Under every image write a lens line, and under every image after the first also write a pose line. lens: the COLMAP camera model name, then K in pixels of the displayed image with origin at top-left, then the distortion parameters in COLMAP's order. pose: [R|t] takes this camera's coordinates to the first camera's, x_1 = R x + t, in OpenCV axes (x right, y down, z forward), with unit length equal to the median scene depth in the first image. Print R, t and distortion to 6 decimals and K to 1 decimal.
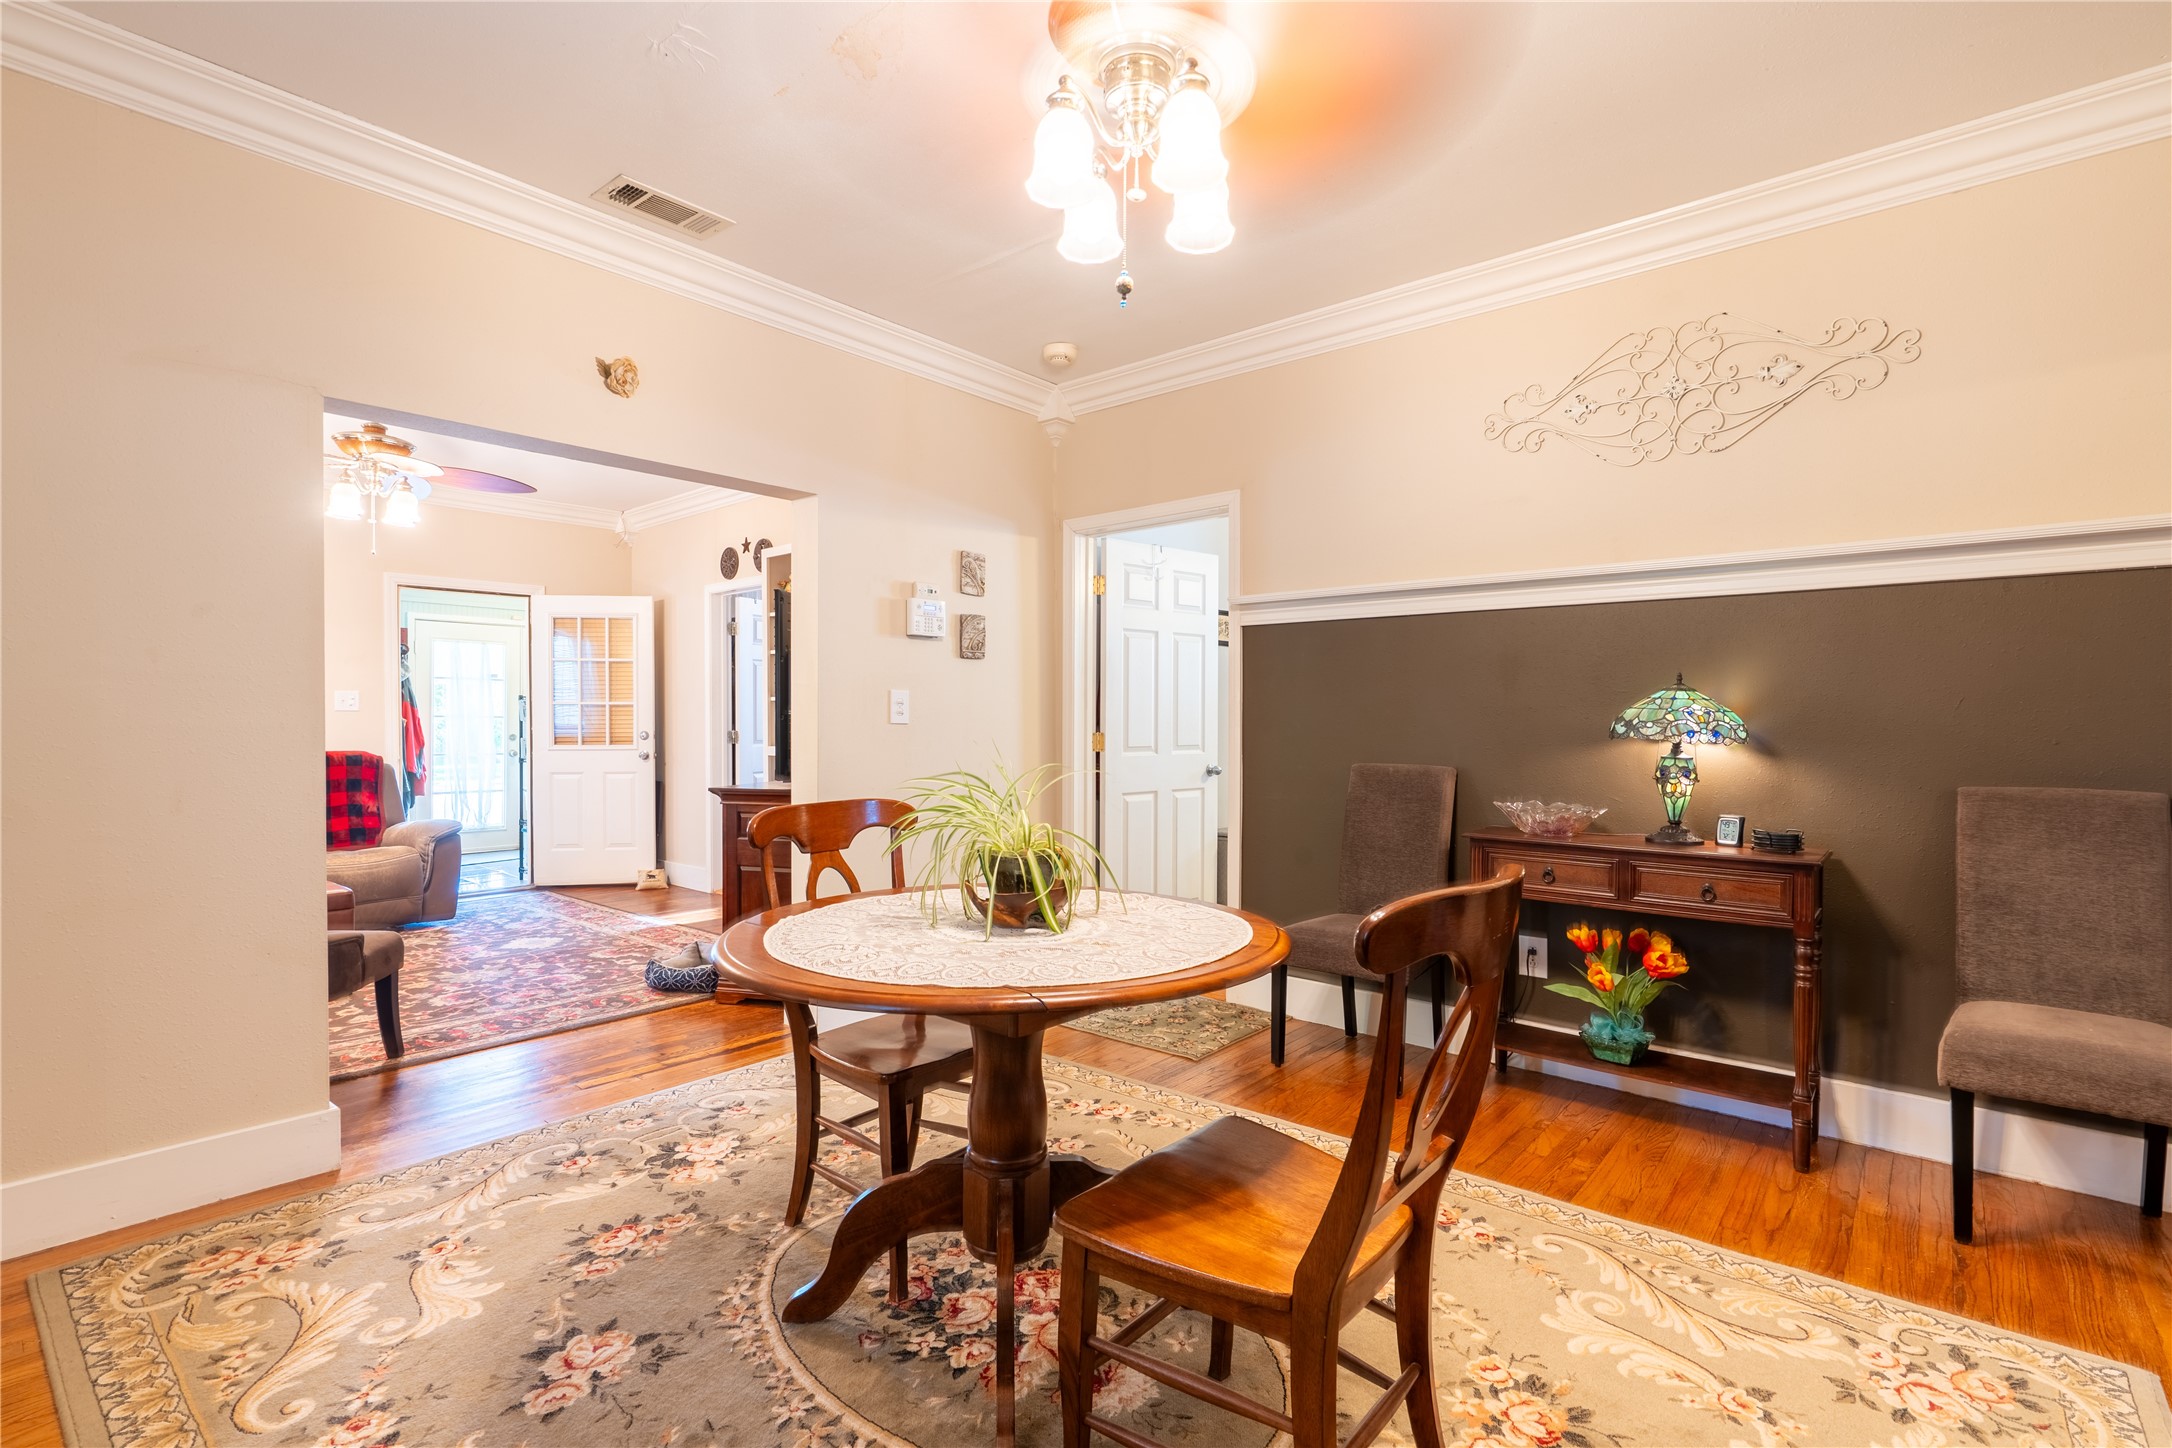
lens RADIAL K [[973.6, 0, 1089.1], [0, 973.6, 720.0], [0, 0, 1]] dist [-0.005717, 0.001284]
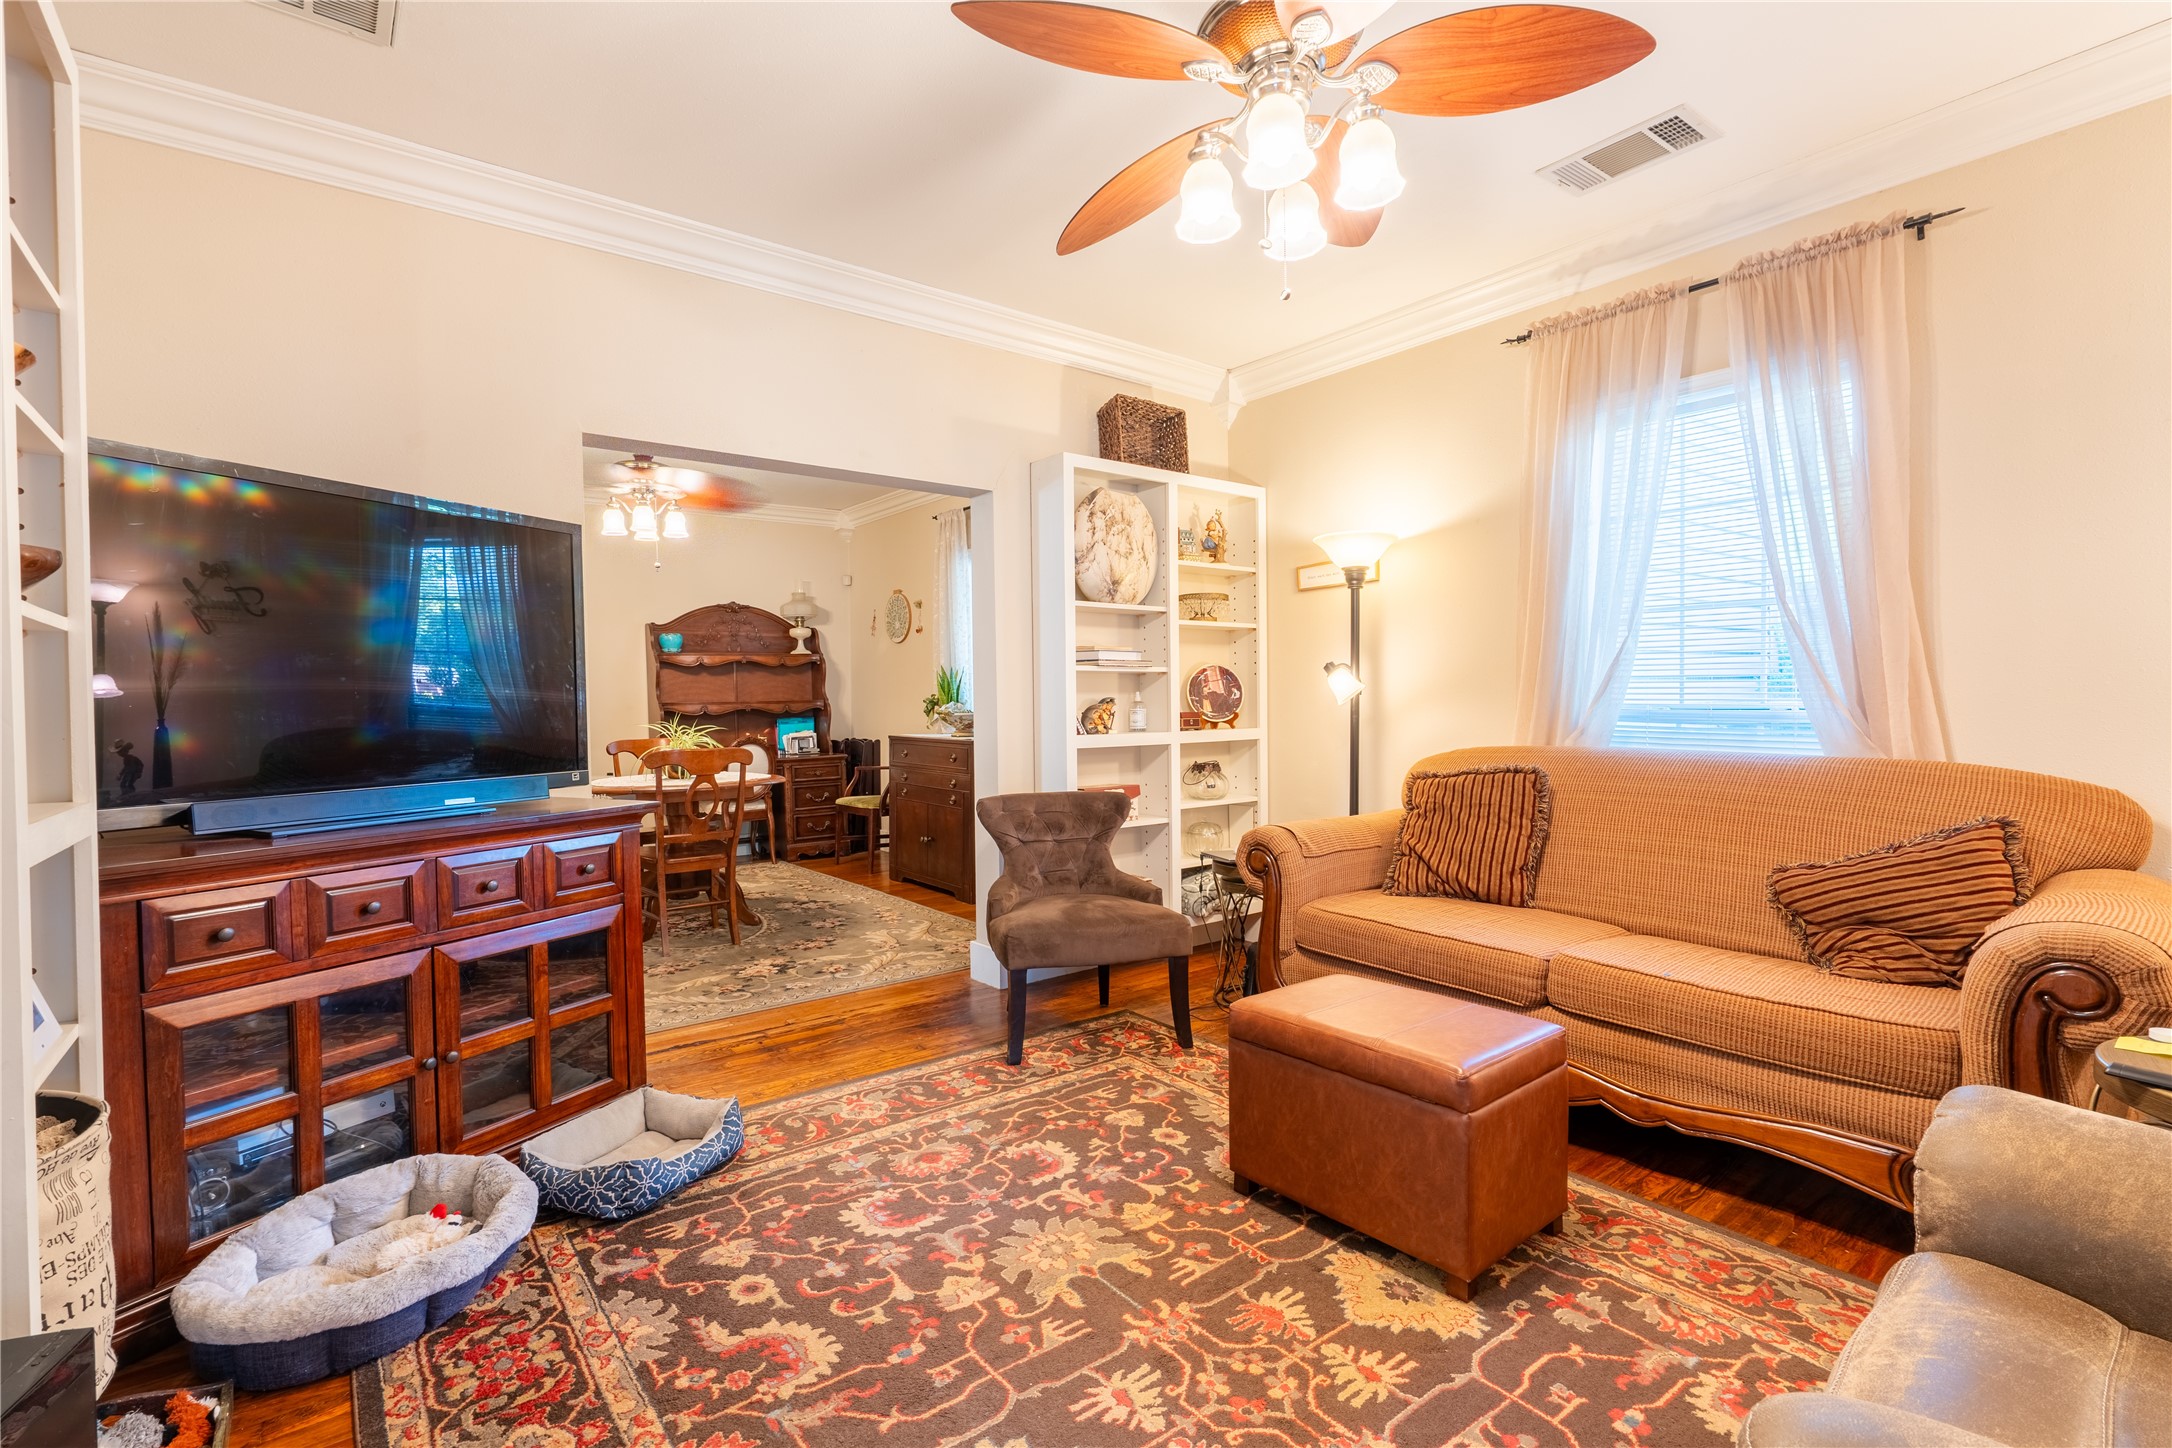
lens RADIAL K [[973.6, 0, 1082.1], [0, 973.6, 734.0], [0, 0, 1]] dist [-0.005717, 0.001284]
pose [[-0.977531, 0.007410, 0.210663, -0.886319], [0.015419, 0.999218, 0.036399, 0.002959], [-0.210229, 0.038830, -0.976881, 1.725776]]
